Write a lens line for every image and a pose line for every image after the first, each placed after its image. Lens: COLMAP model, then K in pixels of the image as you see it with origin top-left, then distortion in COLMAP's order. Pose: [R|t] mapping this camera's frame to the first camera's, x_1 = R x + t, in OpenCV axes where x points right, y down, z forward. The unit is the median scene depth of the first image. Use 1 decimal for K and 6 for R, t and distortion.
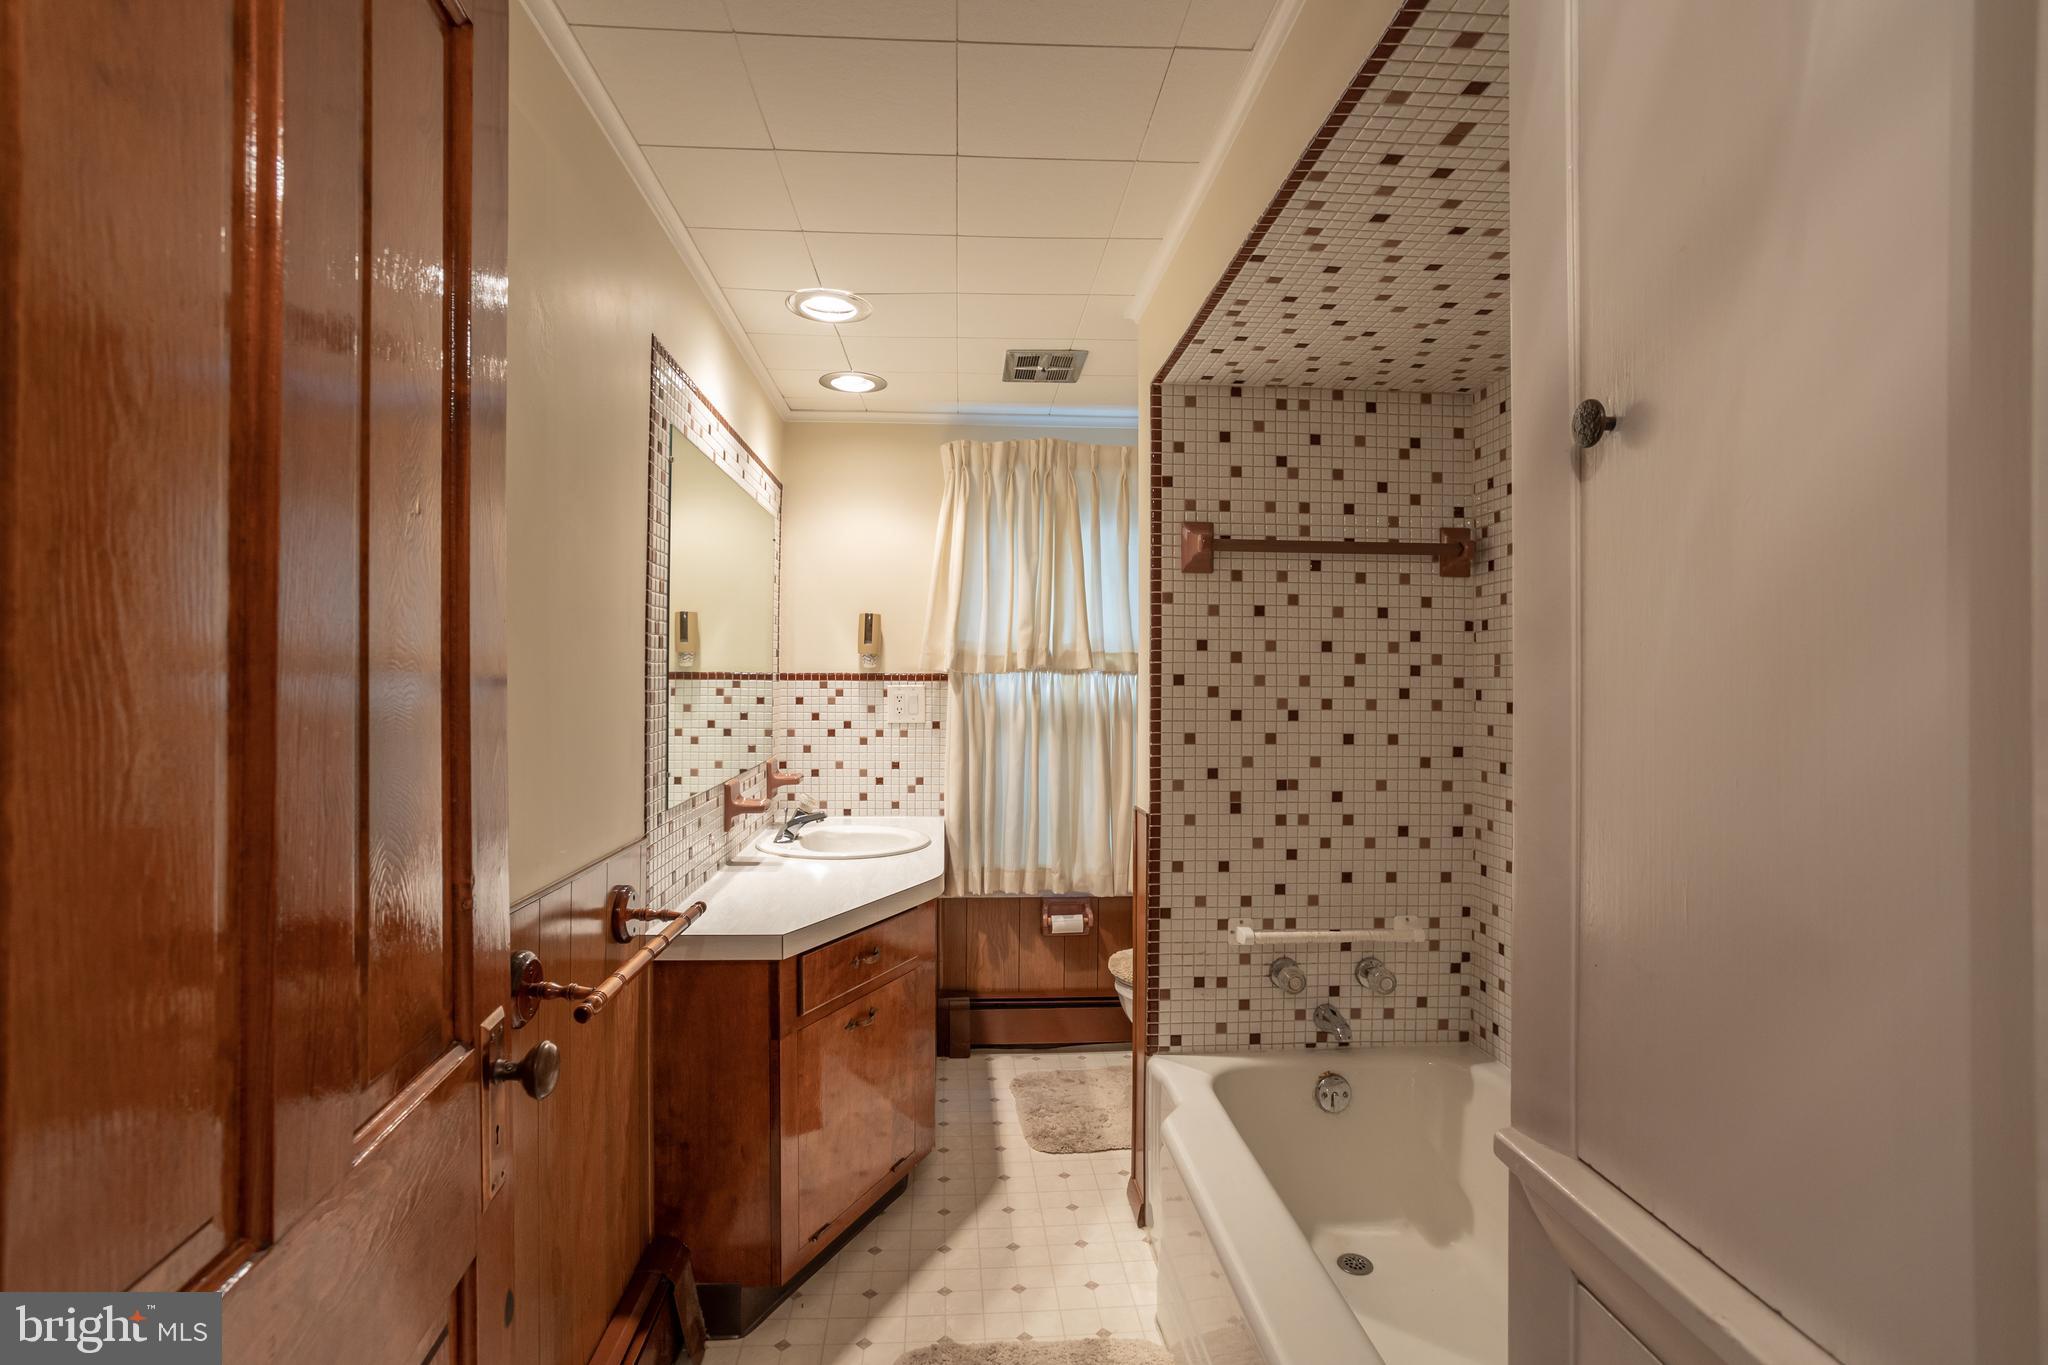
lens RADIAL K [[997.0, 0, 1002.0], [0, 997.0, 681.5], [0, 0, 1]] dist [-0.053402, 0.030881]
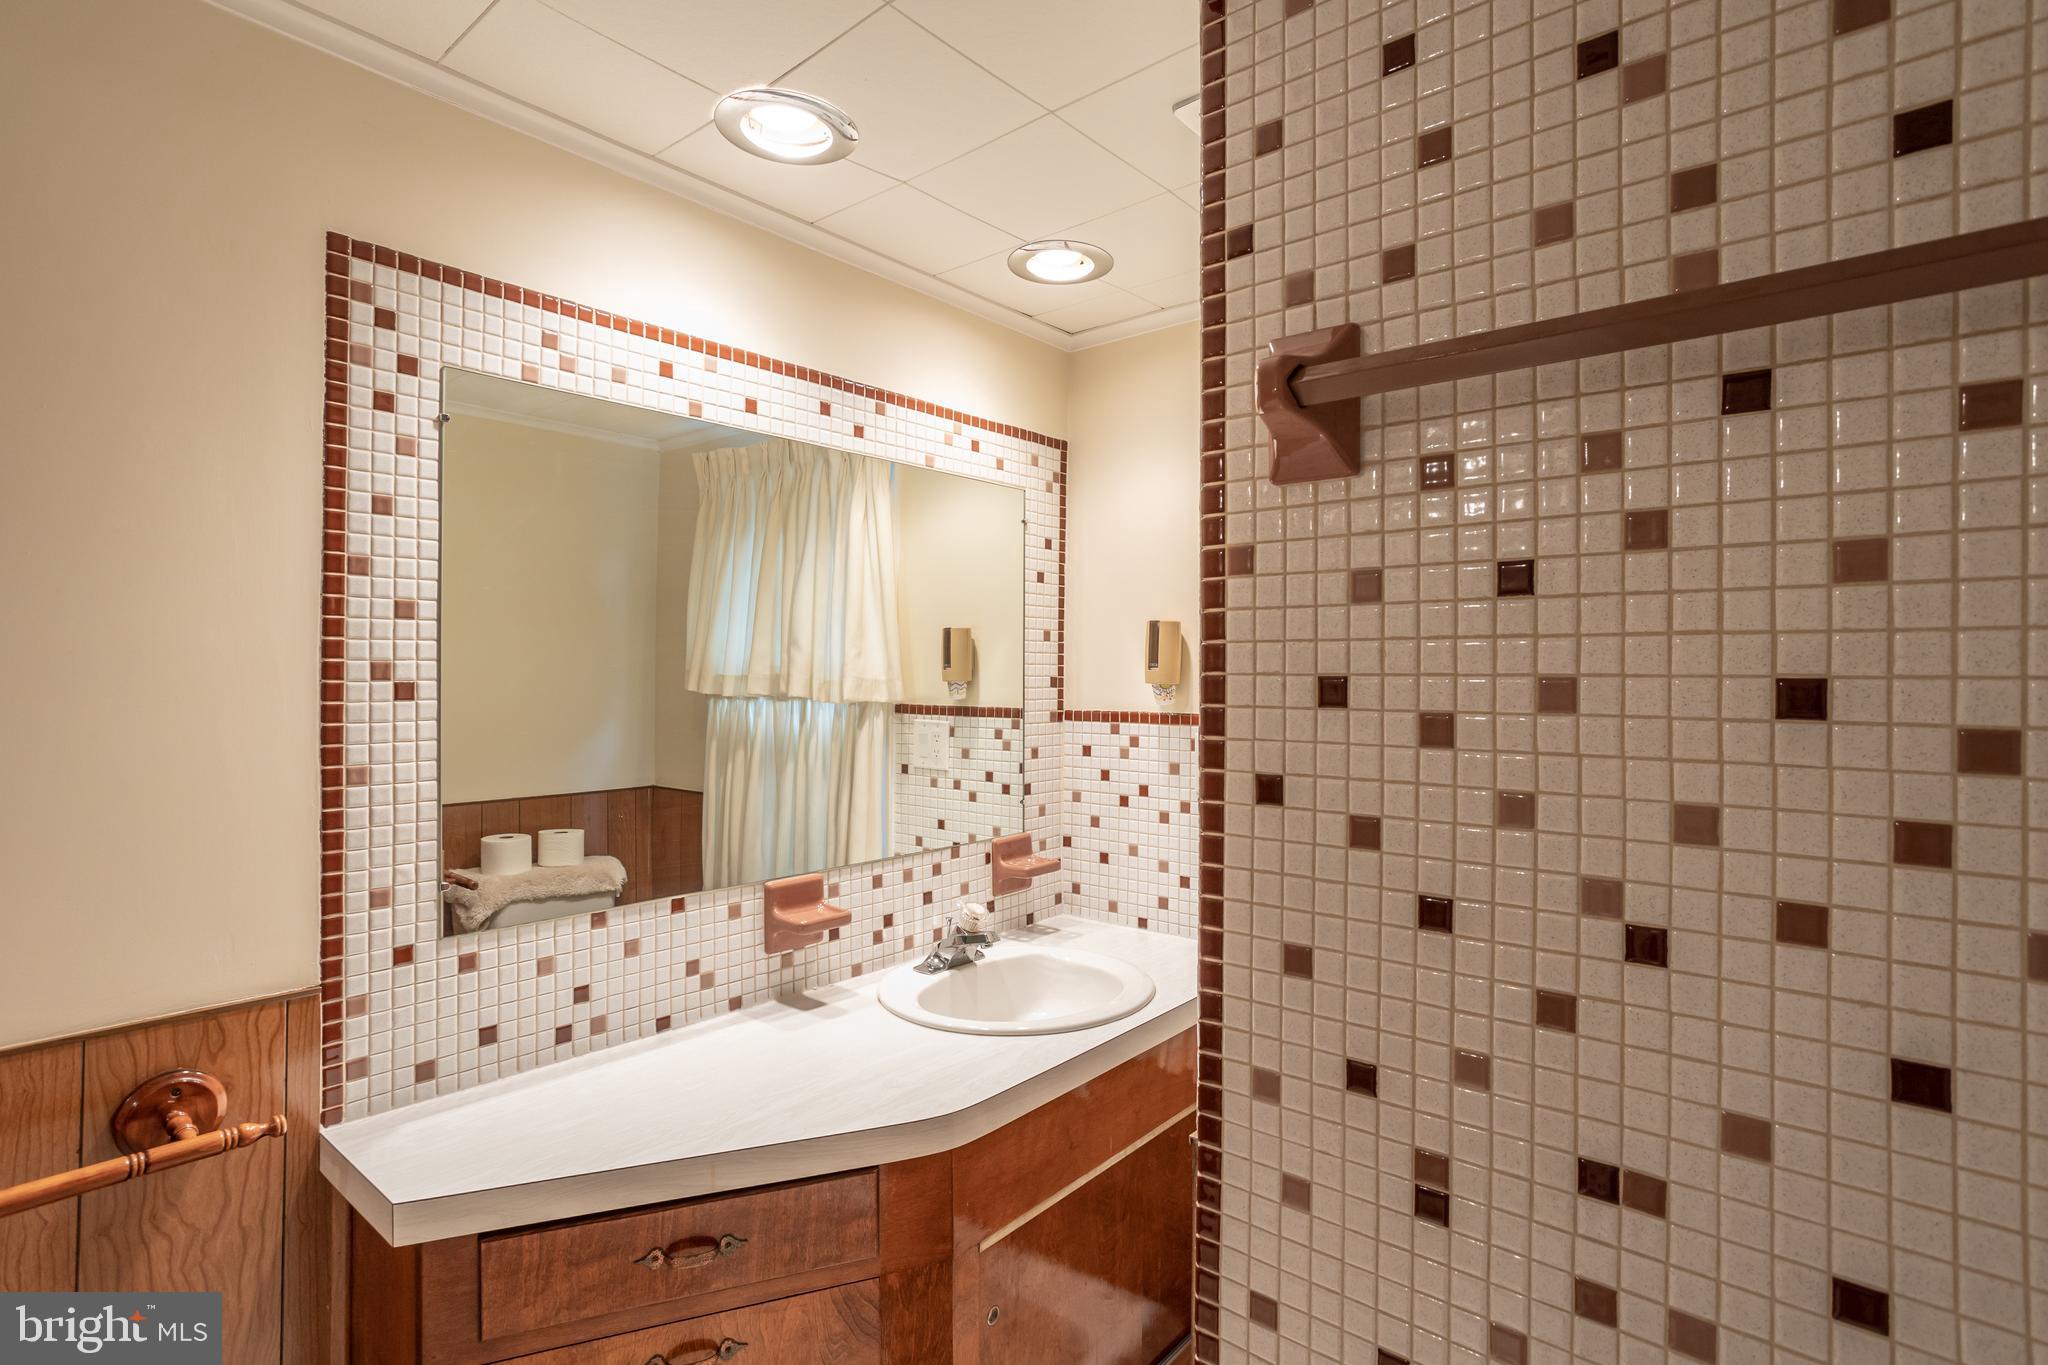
lens RADIAL K [[997.0, 0, 1035.0], [0, 997.0, 676.2], [0, 0, 1]] dist [-0.053402, 0.030881]
pose [[0.726332, -0.003566, -0.687334, 0.357639], [-0.003514, 0.999954, -0.008901, -0.038143], [0.687335, 0.008881, 0.726287, 0.682477]]
